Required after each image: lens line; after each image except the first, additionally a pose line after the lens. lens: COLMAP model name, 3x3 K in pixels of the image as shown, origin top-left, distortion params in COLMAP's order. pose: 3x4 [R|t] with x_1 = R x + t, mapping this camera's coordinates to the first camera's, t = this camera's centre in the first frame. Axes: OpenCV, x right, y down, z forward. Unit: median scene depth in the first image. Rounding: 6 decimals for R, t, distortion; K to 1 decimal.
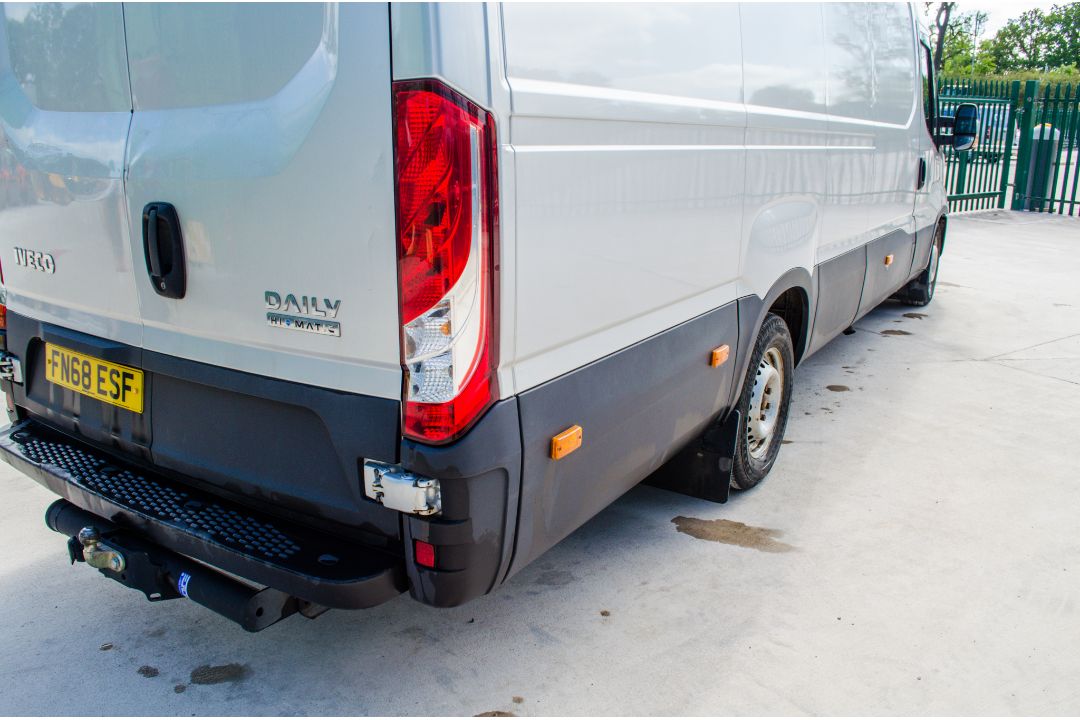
lens RADIAL K [[849.1, 0, 527.1], [0, 849.1, 364.7], [0, 0, 1]] dist [-0.084986, 0.009730]
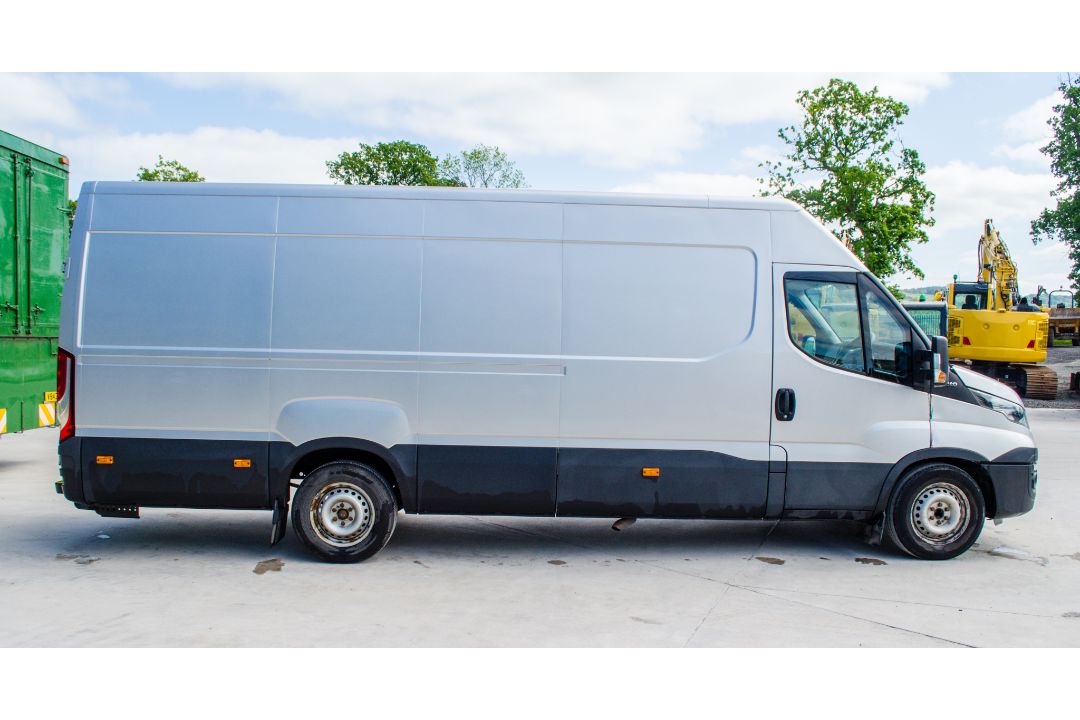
lens RADIAL K [[849.1, 0, 527.1], [0, 849.1, 364.7], [0, 0, 1]] dist [-0.084986, 0.009730]
pose [[0.588688, 0.030487, -0.807785, 2.782506], [-0.229946, 0.964322, -0.131182, -0.162157], [0.774966, 0.262972, 0.574695, 0.322125]]
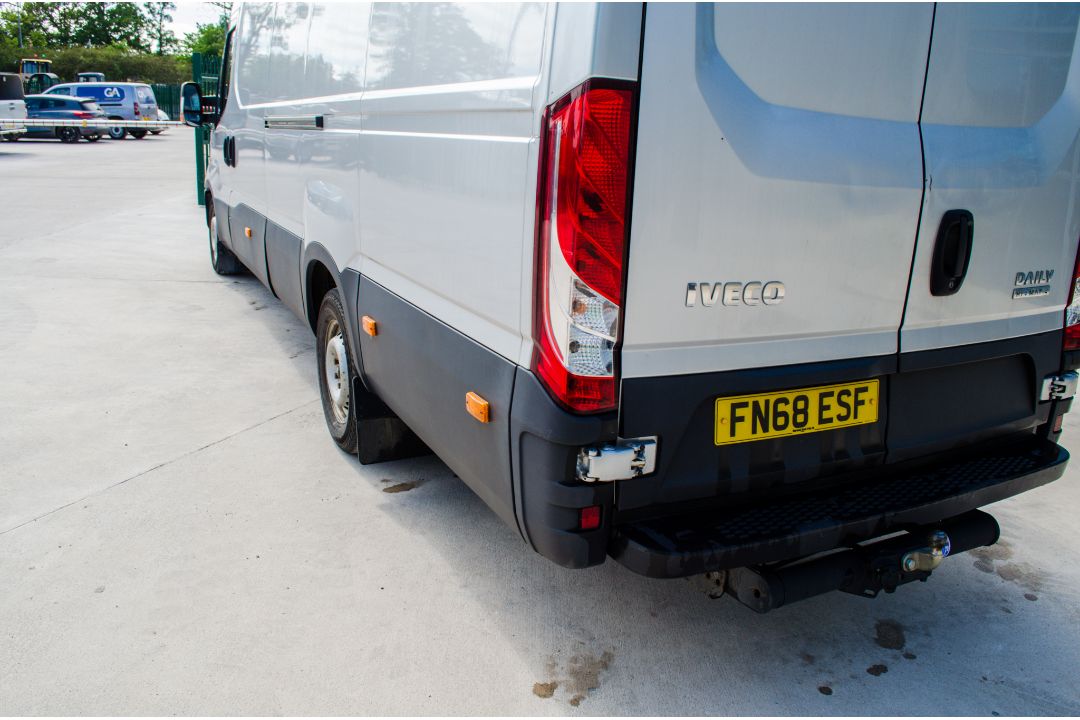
lens RADIAL K [[849.1, 0, 527.1], [0, 849.1, 364.7], [0, 0, 1]] dist [-0.084986, 0.009730]
pose [[0.505543, -0.221273, 0.833945, -1.437788], [0.196396, 0.970694, 0.138500, -0.220620], [-0.840152, 0.093766, 0.534184, 0.774750]]
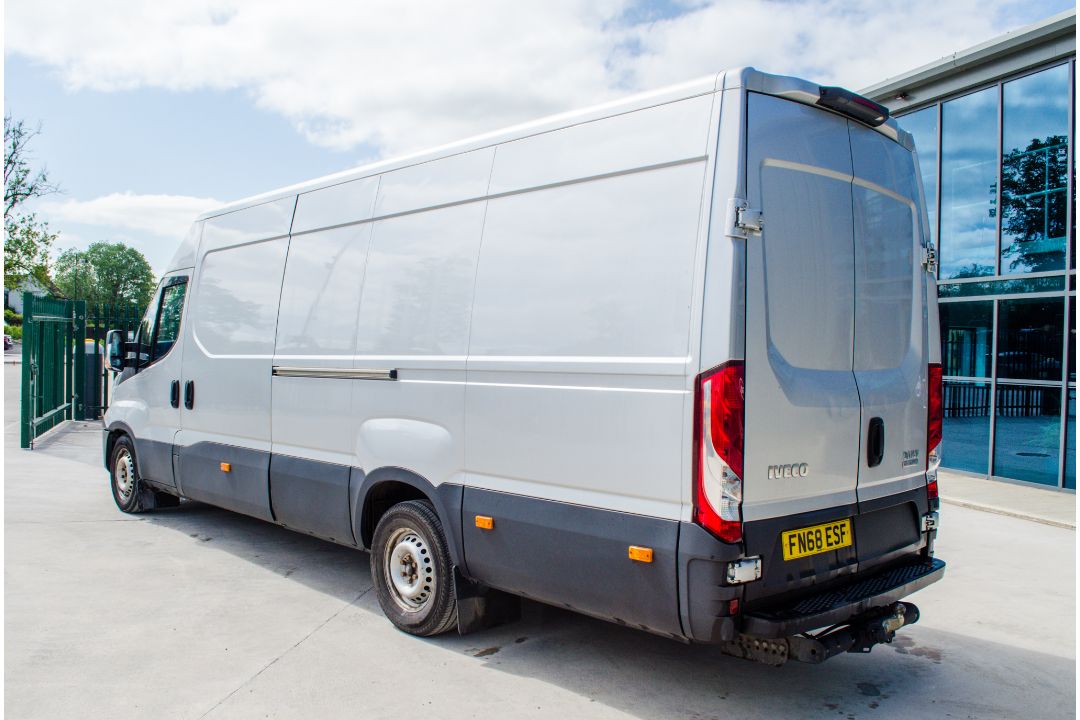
lens RADIAL K [[931.8, 0, 527.7], [0, 931.8, 383.4], [0, 0, 1]] dist [-0.075264, 0.009248]
pose [[0.236949, -0.029585, 0.971071, -2.309647], [0.244808, 0.969101, -0.030210, -0.344937], [-0.940172, 0.244884, 0.236870, 1.048116]]
